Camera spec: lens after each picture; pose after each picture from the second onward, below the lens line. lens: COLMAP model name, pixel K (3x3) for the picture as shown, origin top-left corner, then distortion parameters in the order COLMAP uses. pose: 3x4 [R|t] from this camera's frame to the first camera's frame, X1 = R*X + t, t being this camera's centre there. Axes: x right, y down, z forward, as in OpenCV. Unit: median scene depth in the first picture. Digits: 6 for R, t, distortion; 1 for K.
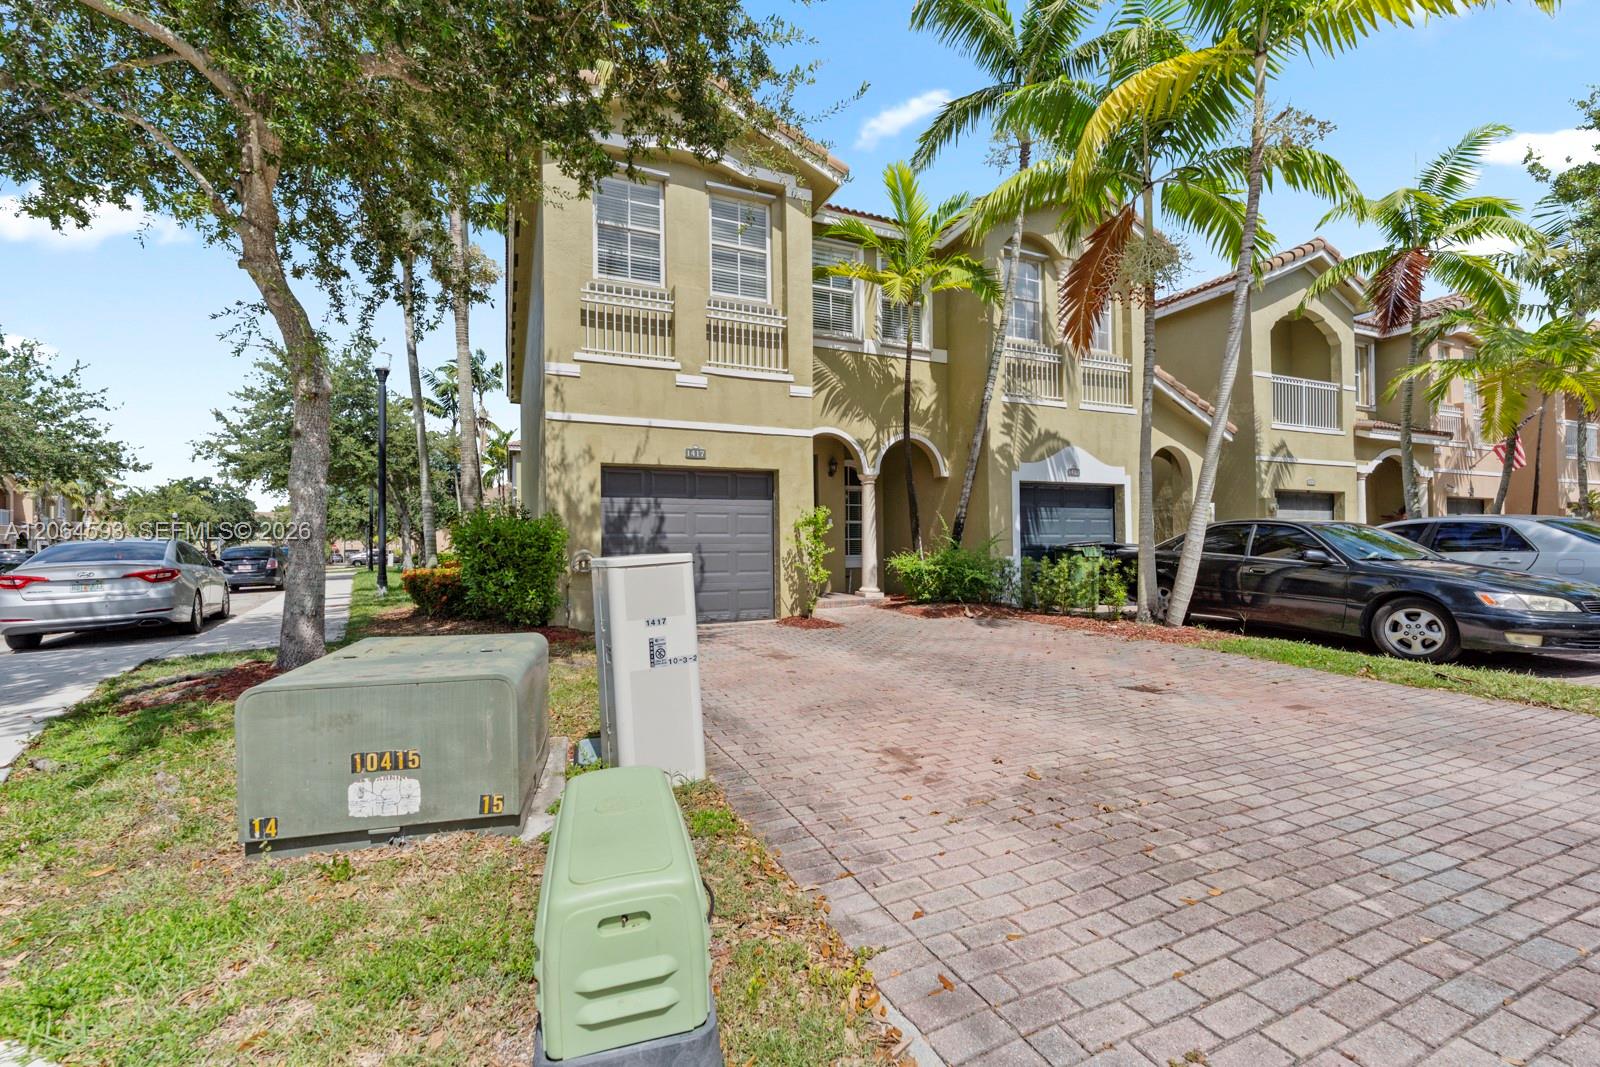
lens RADIAL K [[670.4, 0, 800.0], [0, 670.4, 533.5], [0, 0, 1]] dist [0.001631, -0.000031]
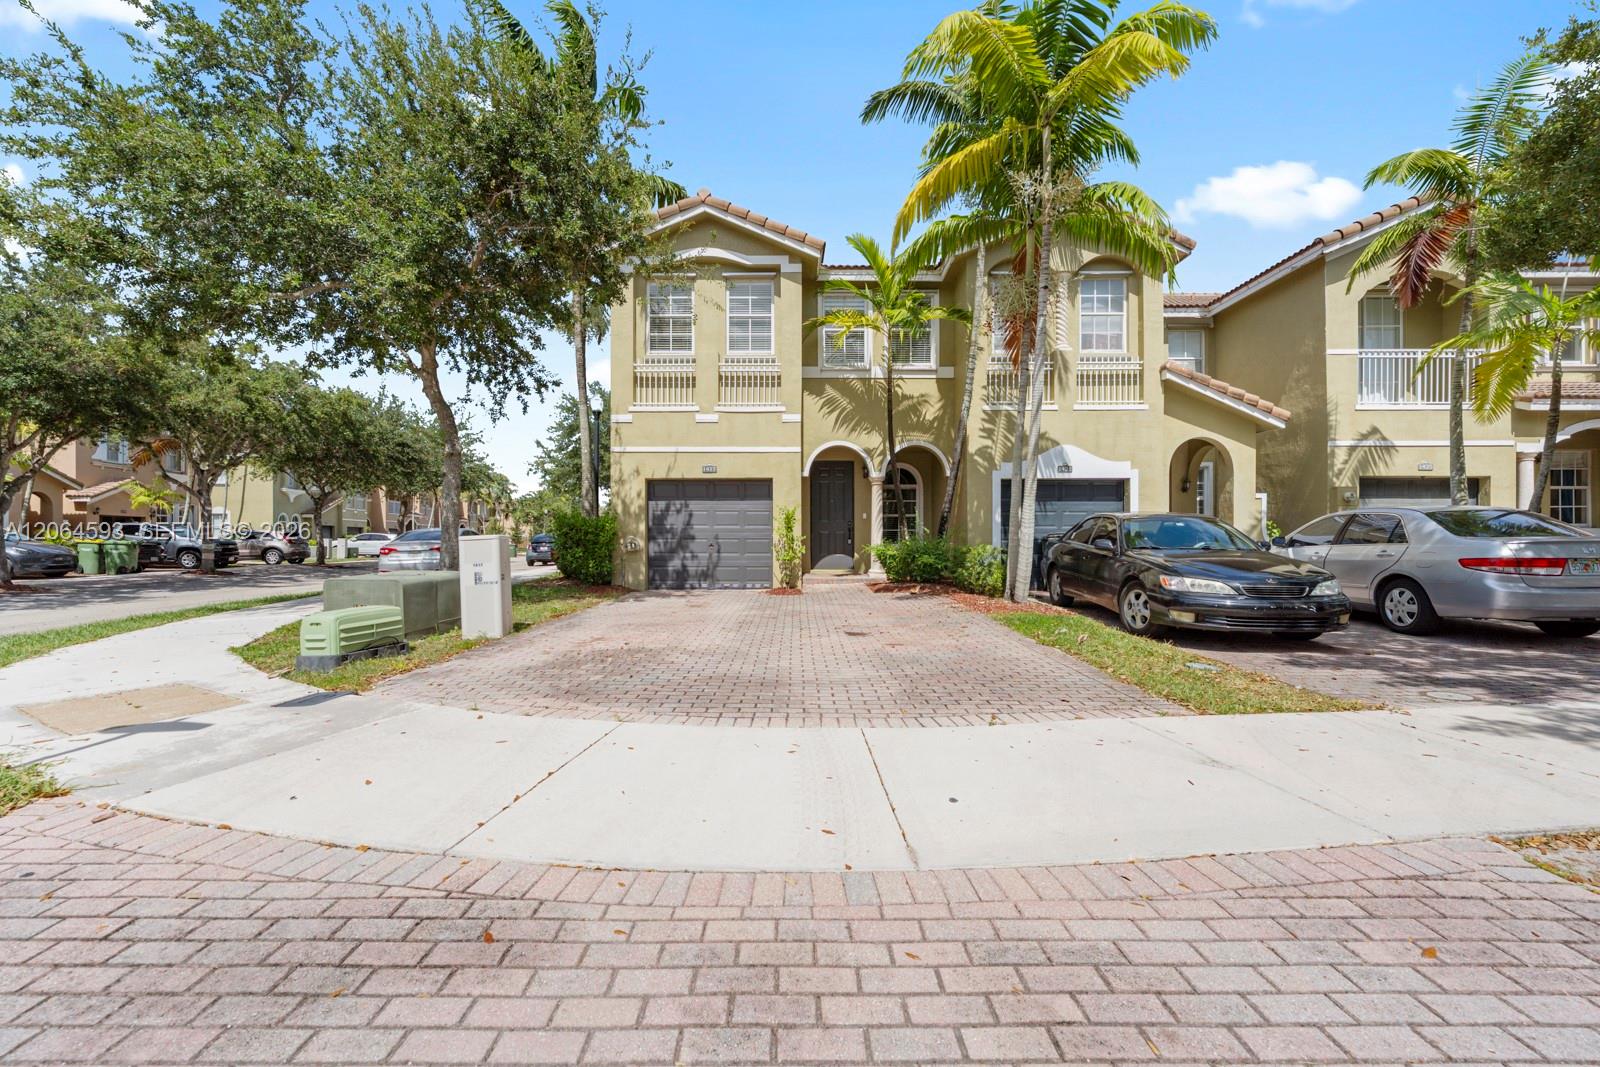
lens RADIAL K [[658.2, 0, 789.9], [0, 658.2, 528.9], [0, 0, 1]] dist [-0.000050, -0.000131]
pose [[0.912482, 0.002413, -0.409110, 0.460642], [-0.000047, 0.999983, 0.005794, -0.000382], [0.409117, -0.005267, 0.912467, -0.163452]]
